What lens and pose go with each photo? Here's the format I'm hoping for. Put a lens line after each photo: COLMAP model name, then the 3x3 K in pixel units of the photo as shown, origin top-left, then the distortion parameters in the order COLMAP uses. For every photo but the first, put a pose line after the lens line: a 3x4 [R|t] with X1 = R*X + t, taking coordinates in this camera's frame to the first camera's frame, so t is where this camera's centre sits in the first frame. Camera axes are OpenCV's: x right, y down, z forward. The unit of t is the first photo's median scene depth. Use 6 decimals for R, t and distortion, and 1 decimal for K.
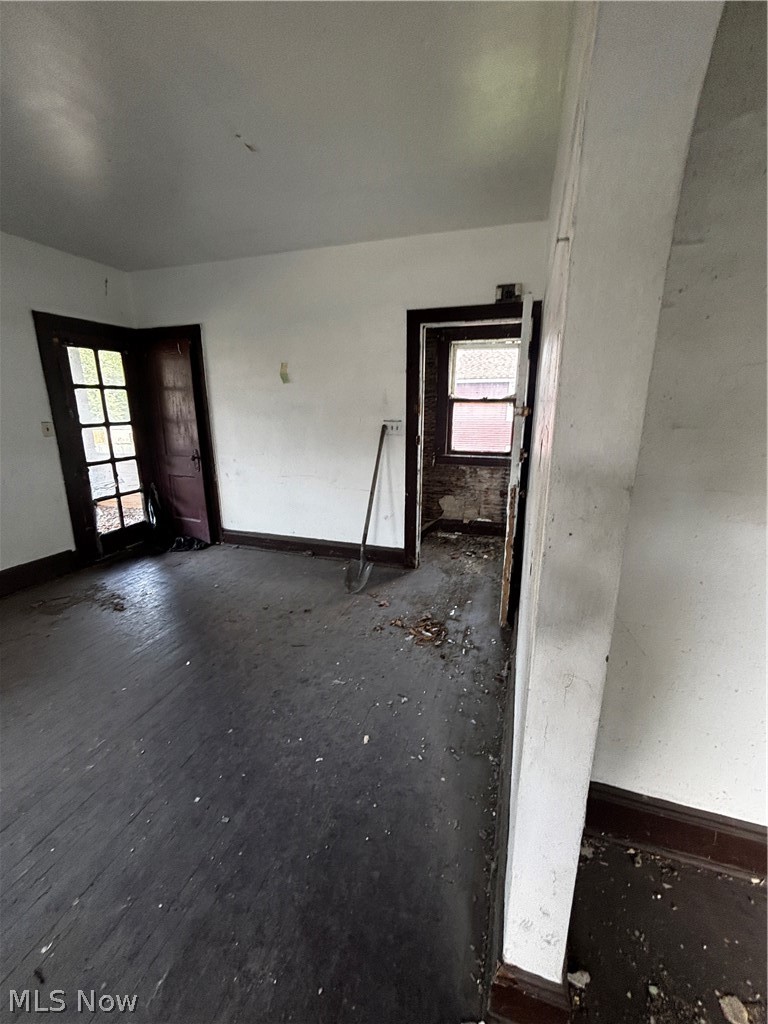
lens RADIAL K [[416.7, 0, 388.2], [0, 416.7, 509.9], [0, 0, 1]] dist [-0.003079, 0.001703]
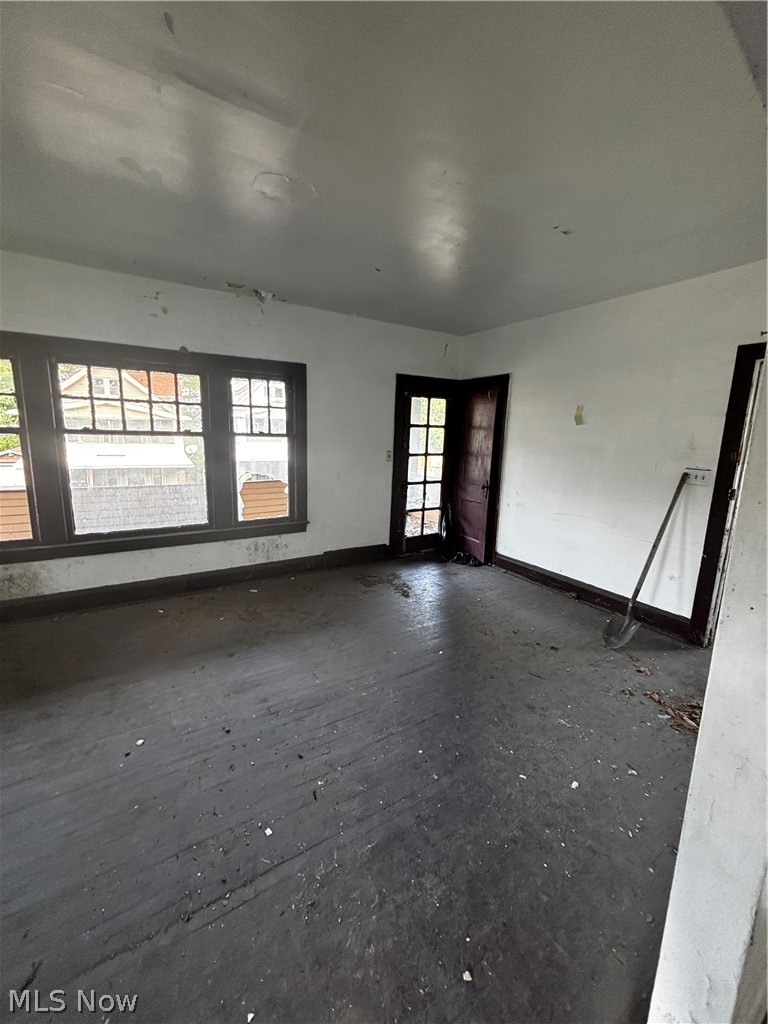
lens RADIAL K [[416.7, 0, 384.5], [0, 416.7, 511.4], [0, 0, 1]] dist [-0.003079, 0.001703]
pose [[0.763934, 0.142894, -0.629274, 0.078429], [-0.189303, 0.981895, -0.006846, 0.002095], [0.616903, 0.124354, 0.777153, -0.077520]]
